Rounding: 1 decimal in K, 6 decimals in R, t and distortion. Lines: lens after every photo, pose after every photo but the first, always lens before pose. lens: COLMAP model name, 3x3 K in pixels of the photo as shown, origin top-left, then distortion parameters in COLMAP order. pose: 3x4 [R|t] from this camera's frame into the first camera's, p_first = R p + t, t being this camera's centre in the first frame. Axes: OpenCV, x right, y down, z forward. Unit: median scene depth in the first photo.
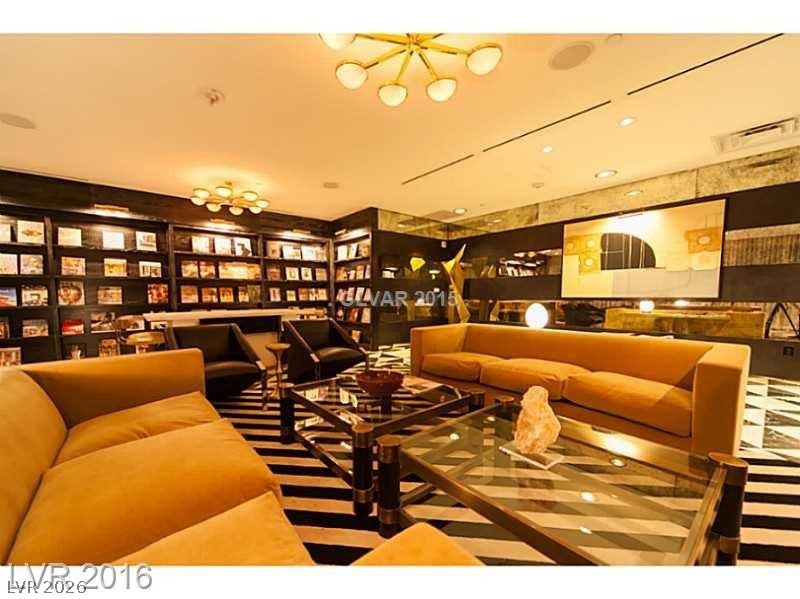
lens RADIAL K [[313.4, 0, 373.2], [0, 313.4, 321.6], [0, 0, 1]] dist [-0.001736, 0.000150]
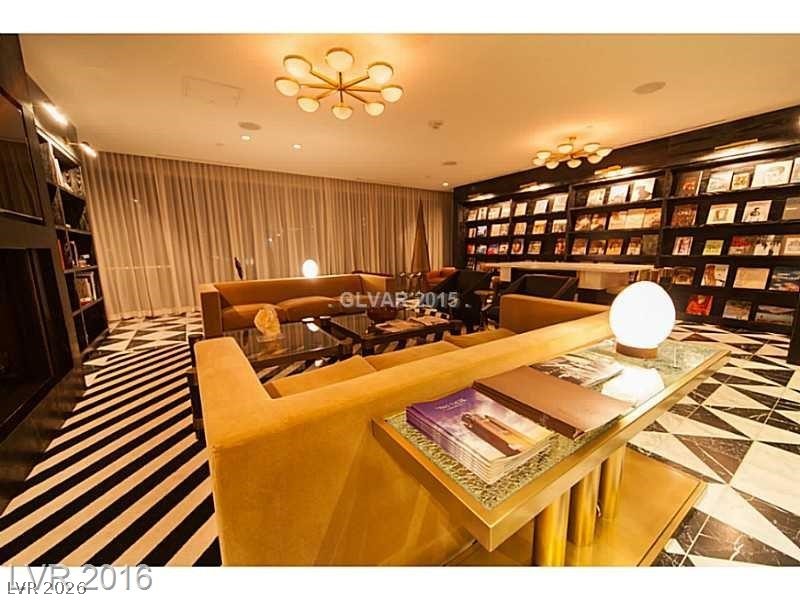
lens RADIAL K [[313.0, 0, 403.4], [0, 313.0, 301.5], [0, 0, 1]] dist [0.009530, 0.000243]
pose [[-0.057660, 0.172515, -0.983318, 0.632175], [-0.076176, 0.981325, 0.176632, -0.052299], [0.995426, 0.085090, -0.043442, 0.510688]]
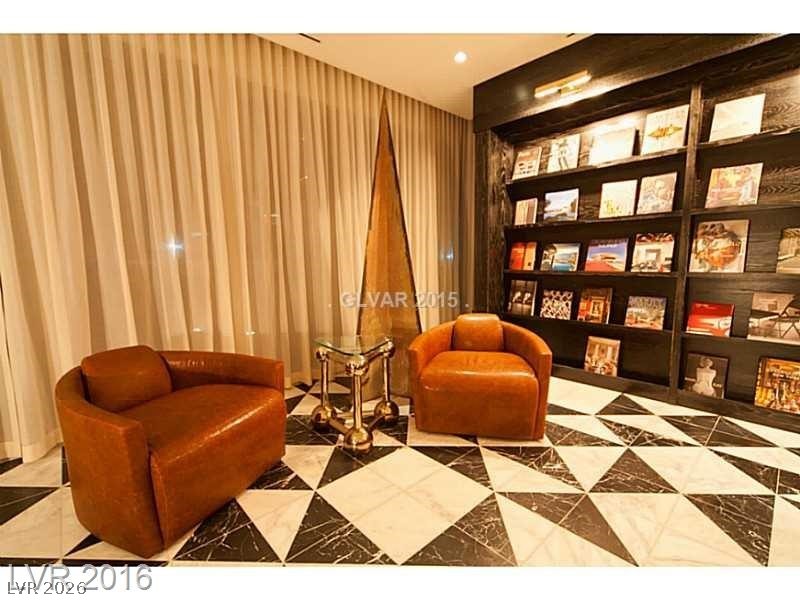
lens RADIAL K [[359.1, 0, 401.1], [0, 359.1, 300.8], [0, 0, 1]] dist [-0.005440, -0.001001]
pose [[0.086285, 0.122761, -0.988678, -0.462162], [-0.071260, 0.990598, 0.116781, -0.039104], [0.993719, 0.060376, 0.094221, 0.477784]]
